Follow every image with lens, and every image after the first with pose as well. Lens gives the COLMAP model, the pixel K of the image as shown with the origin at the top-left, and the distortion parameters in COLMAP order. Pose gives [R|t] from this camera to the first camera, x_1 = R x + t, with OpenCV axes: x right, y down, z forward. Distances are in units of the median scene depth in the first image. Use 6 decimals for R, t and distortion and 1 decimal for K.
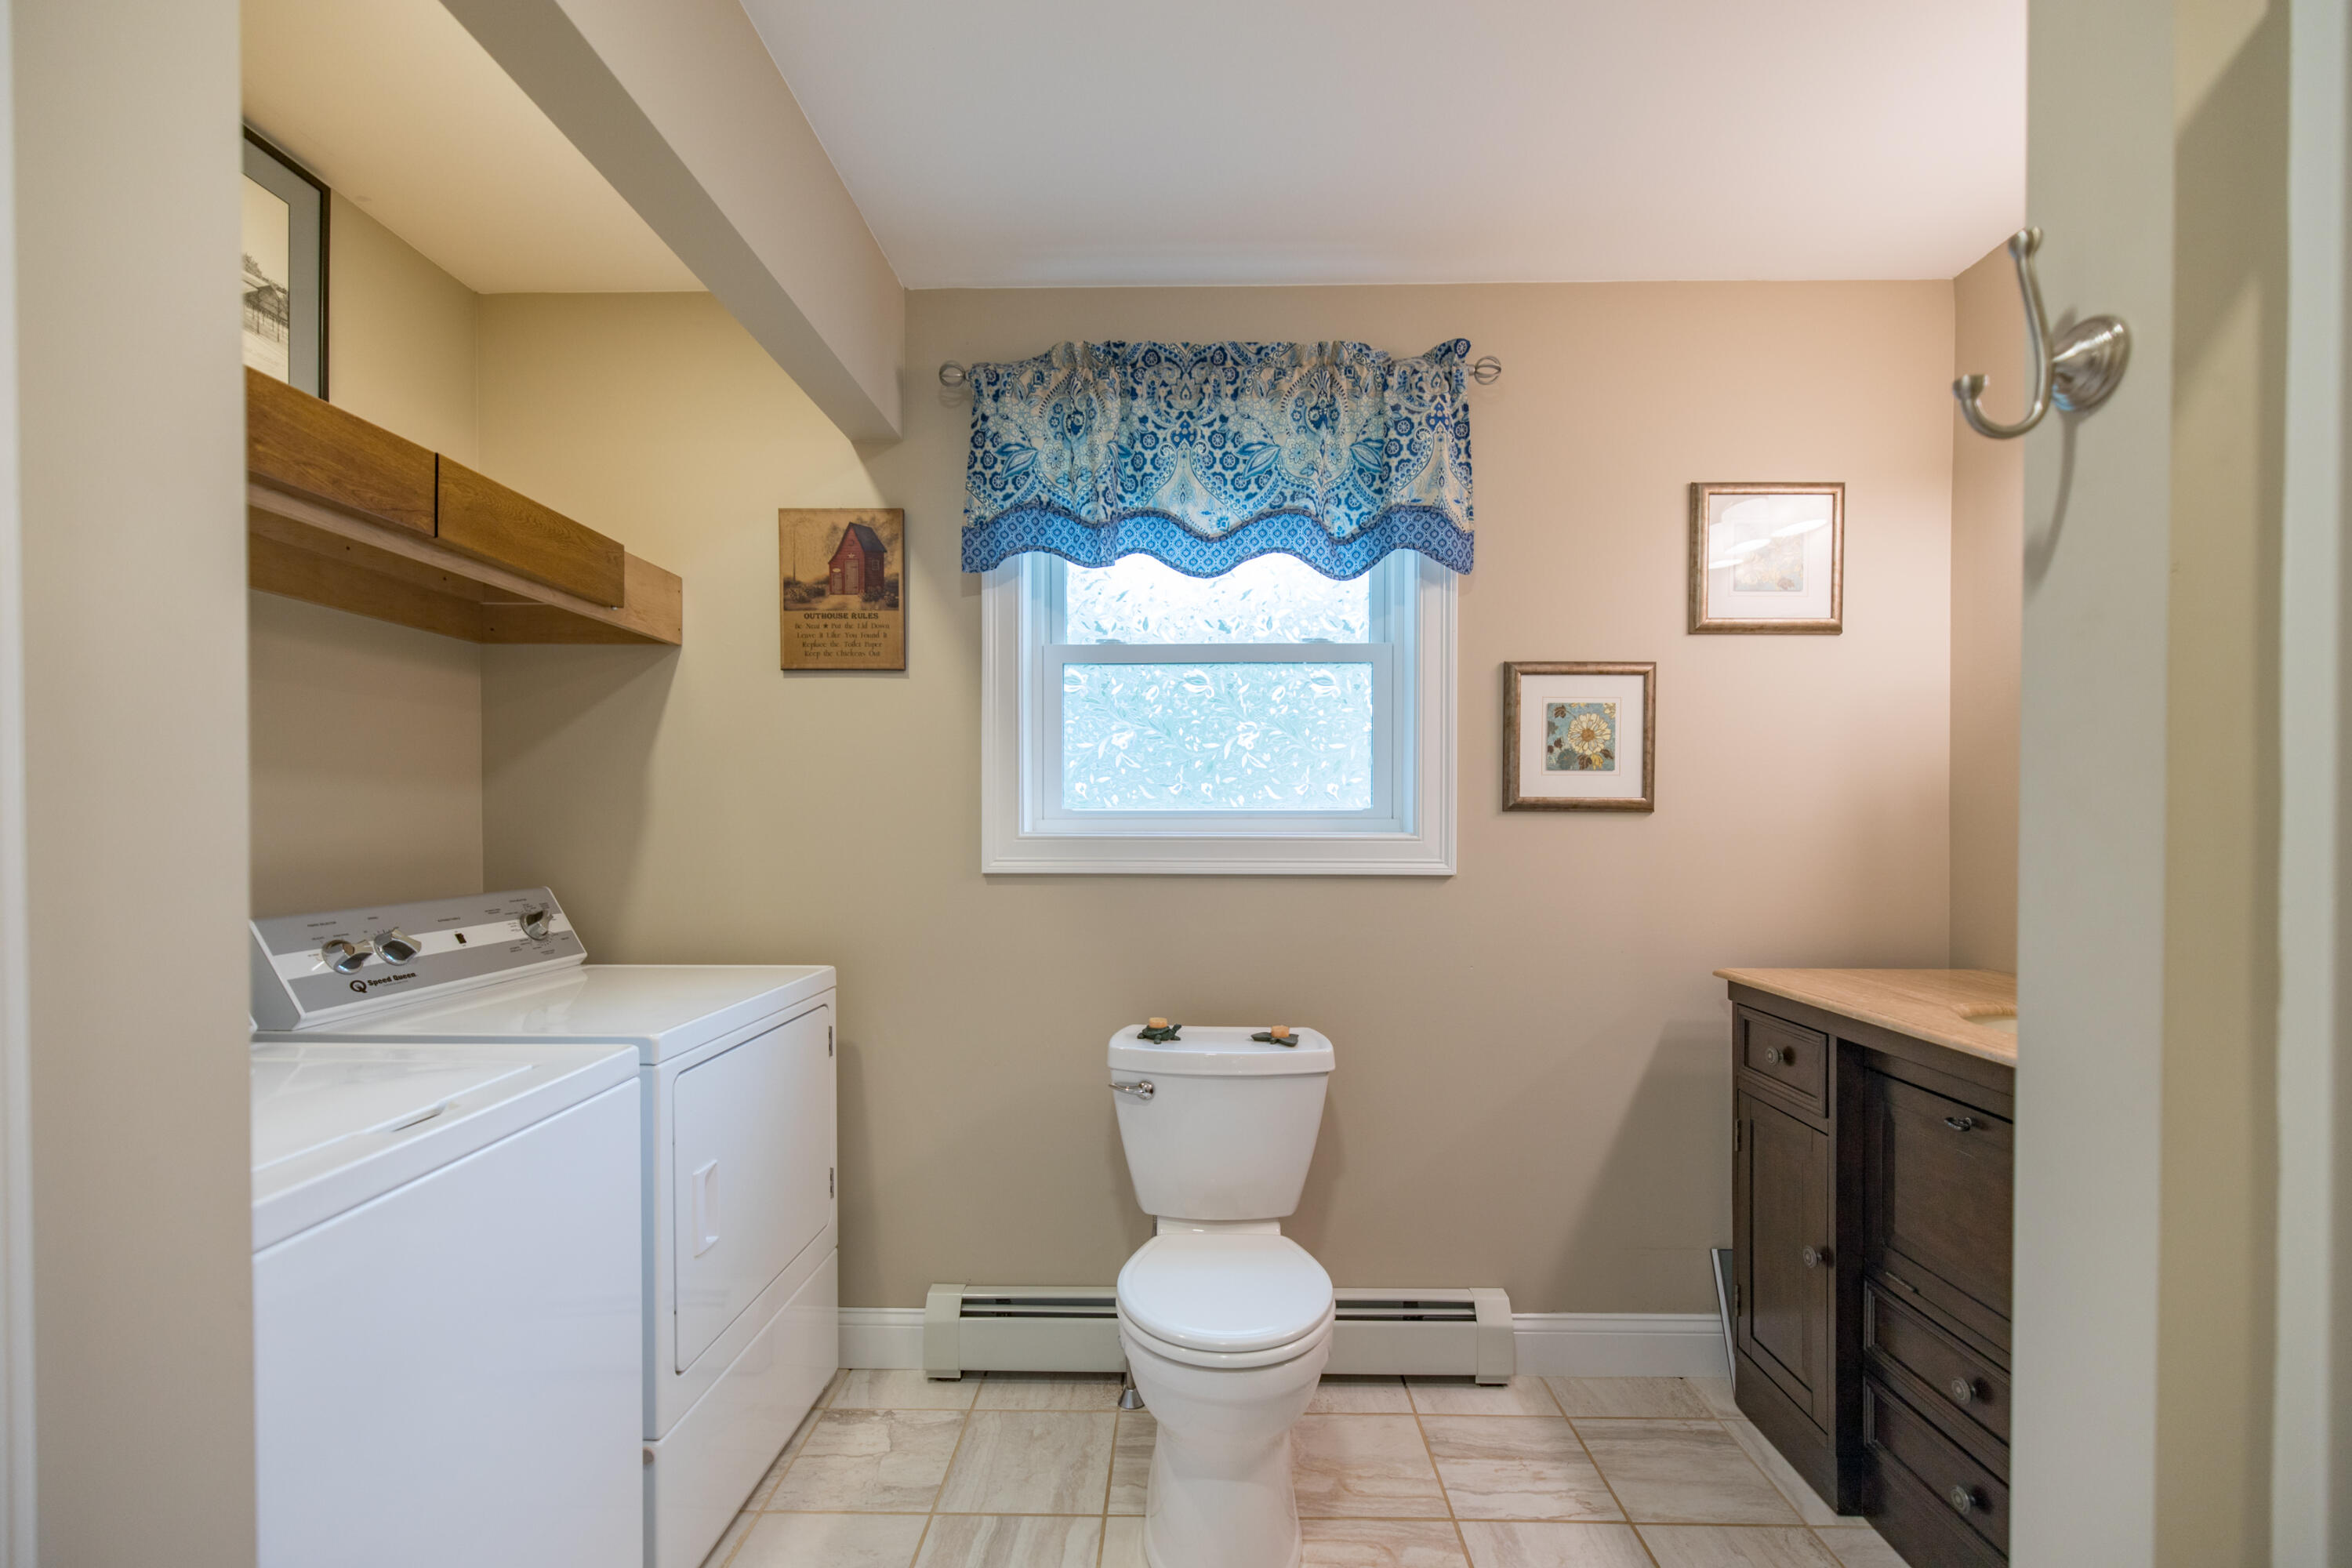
lens RADIAL K [[1004.2, 0, 1162.4], [0, 1004.2, 796.9], [0, 0, 1]] dist [0.001616, 0.000267]
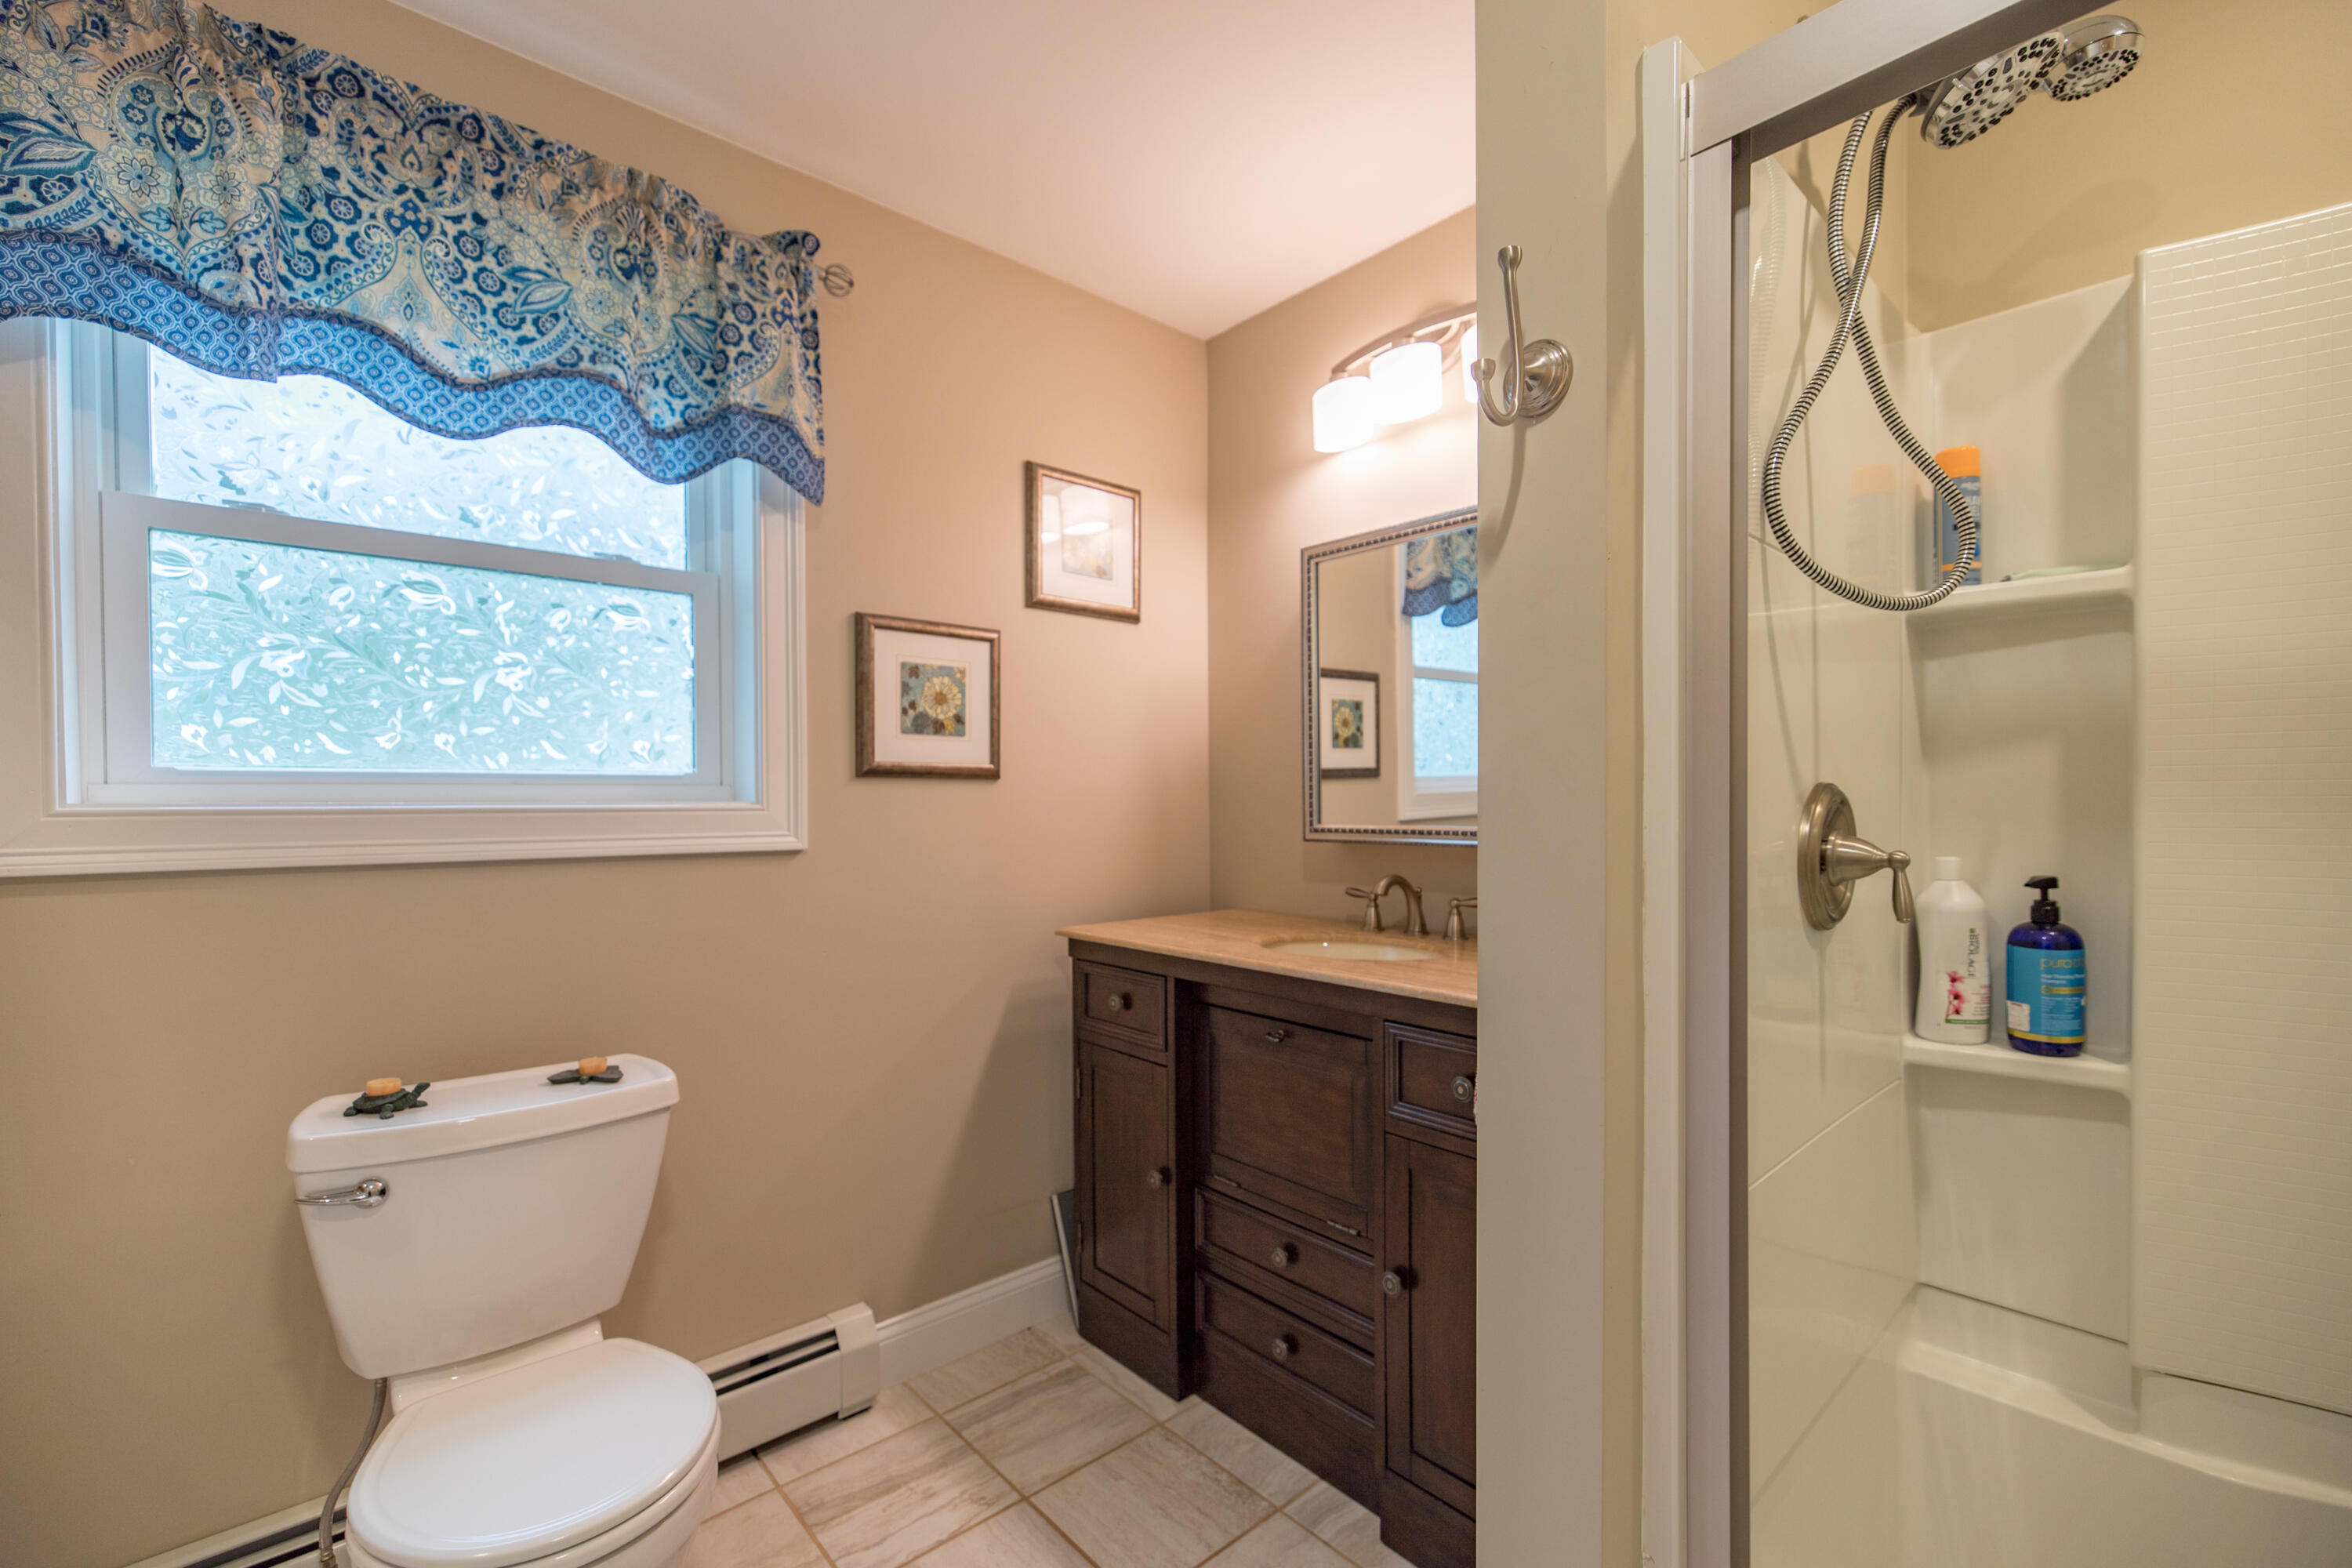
lens RADIAL K [[1002.5, 0, 1177.2], [0, 1002.5, 798.8], [0, 0, 1]] dist [0.001331, -0.000890]
pose [[0.728586, -0.003303, 0.684947, -0.068106], [-0.009141, 0.999852, 0.014544, 0.018067], [-0.684894, -0.016857, 0.728448, 0.143956]]
